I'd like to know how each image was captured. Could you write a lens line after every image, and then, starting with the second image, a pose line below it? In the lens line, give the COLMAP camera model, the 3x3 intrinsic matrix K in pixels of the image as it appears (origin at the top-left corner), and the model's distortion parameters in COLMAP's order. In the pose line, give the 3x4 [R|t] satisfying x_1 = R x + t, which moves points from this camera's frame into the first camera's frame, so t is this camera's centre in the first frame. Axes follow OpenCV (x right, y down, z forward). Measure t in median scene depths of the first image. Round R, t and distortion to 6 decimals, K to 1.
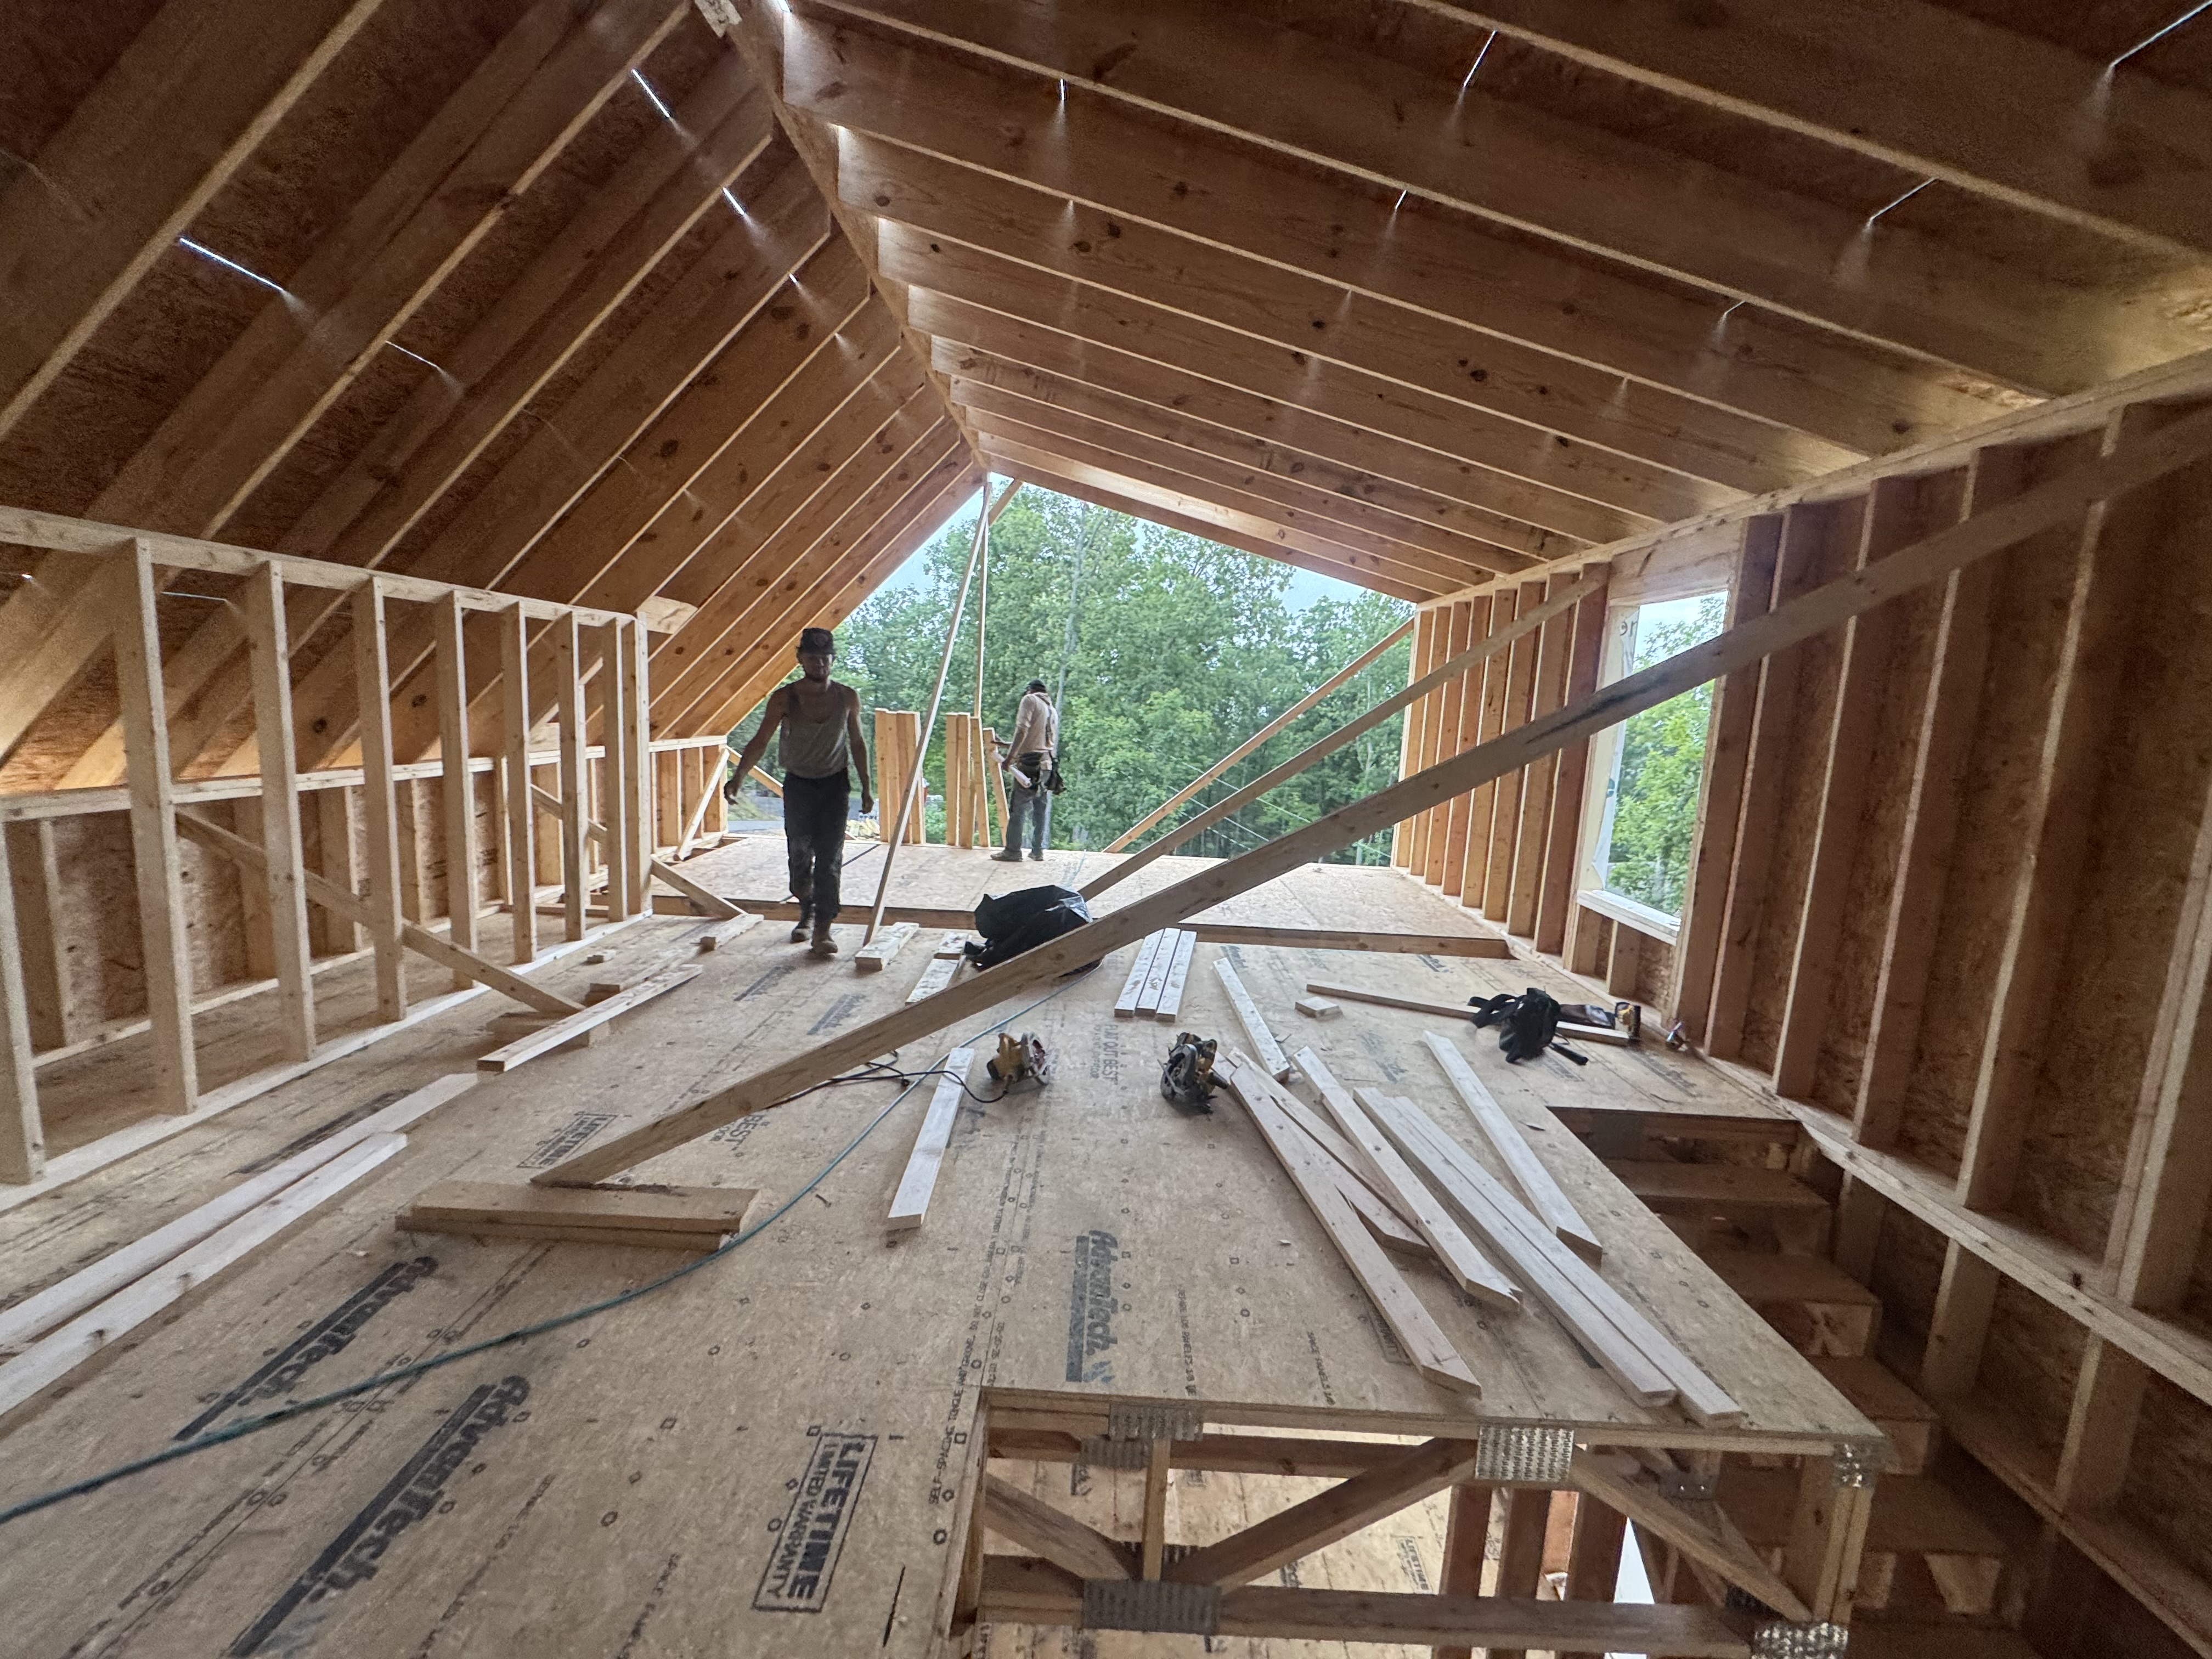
lens RADIAL K [[878.7, 0, 1105.1], [0, 878.7, 819.3], [0, 0, 1]] dist [-0.002975, 0.000109]
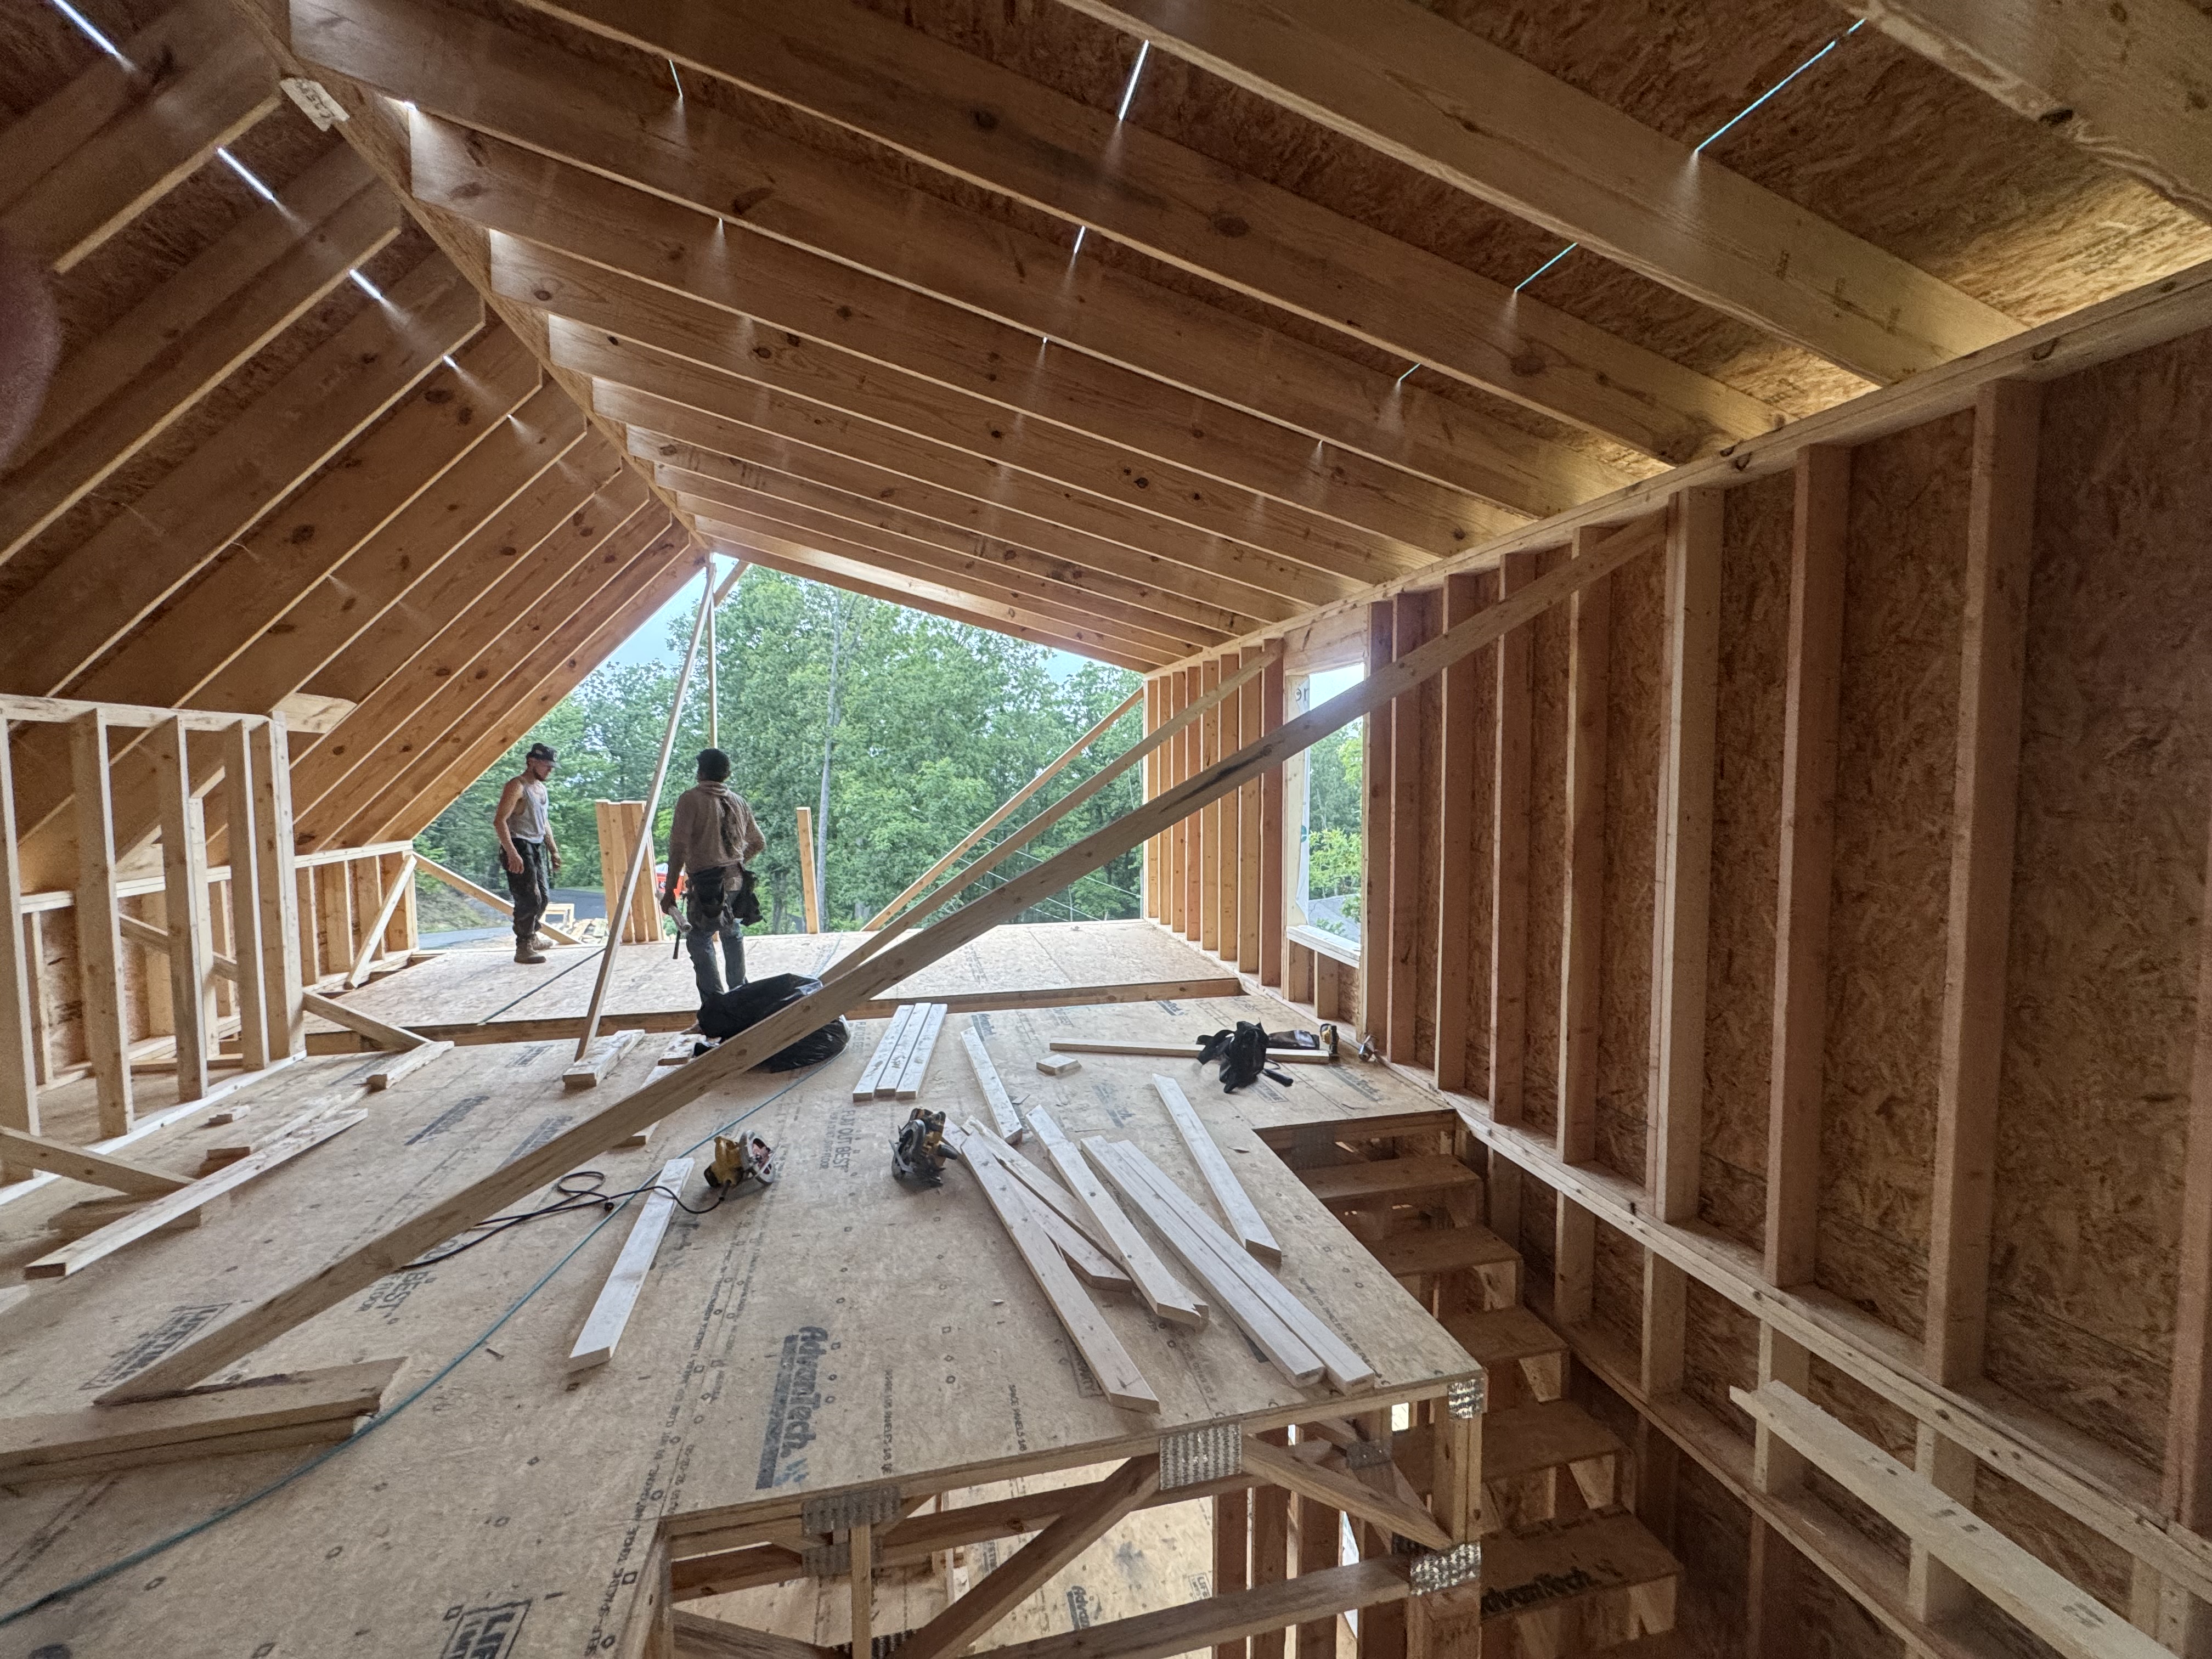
lens RADIAL K [[878.7, 0, 1105.1], [0, 878.7, 822.5], [0, 0, 1]] dist [-0.002975, 0.000109]
pose [[0.968402, -0.066779, 0.240288, 0.091981], [0.083148, 0.994811, -0.058633, -0.008277], [-0.235125, 0.076760, 0.968929, -0.062665]]
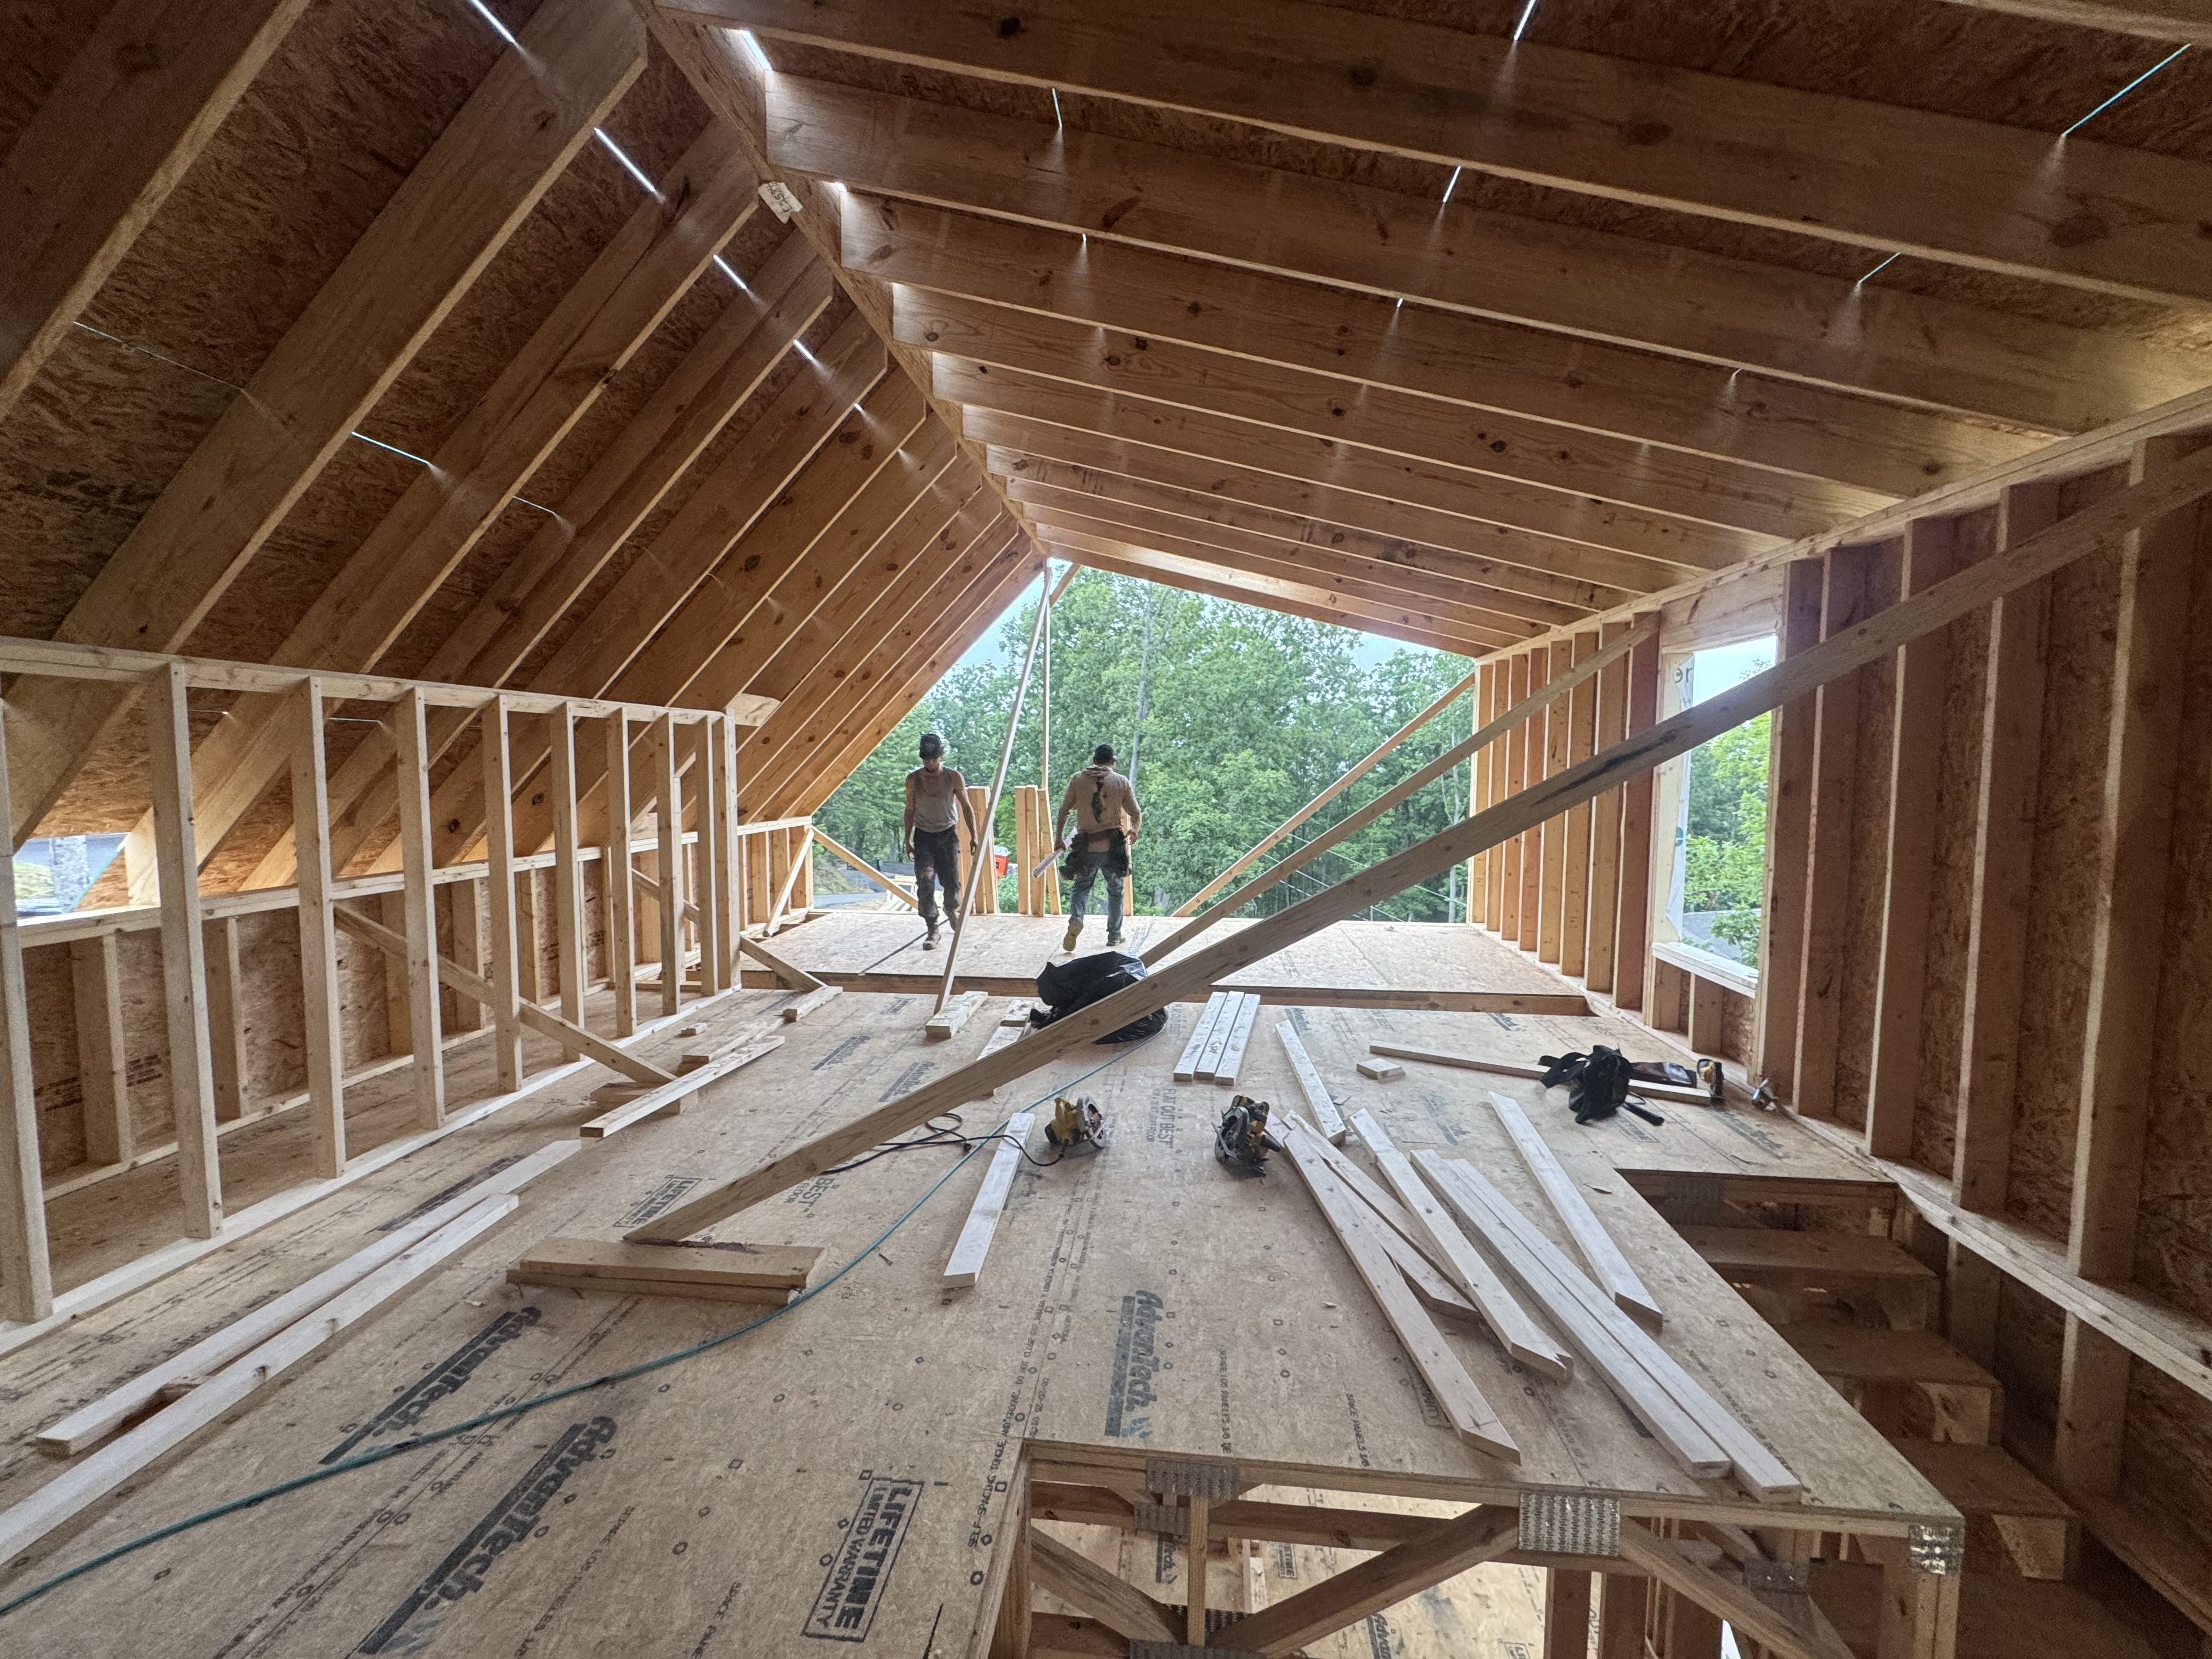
lens RADIAL K [[878.7, 0, 1105.4], [0, 878.7, 821.8], [0, 0, 1]] dist [-0.002975, 0.000109]
pose [[0.995098, -0.038610, -0.091044, 0.048666], [0.032243, 0.996998, -0.070396, -0.006924], [0.093488, 0.067116, 0.993356, -0.049991]]
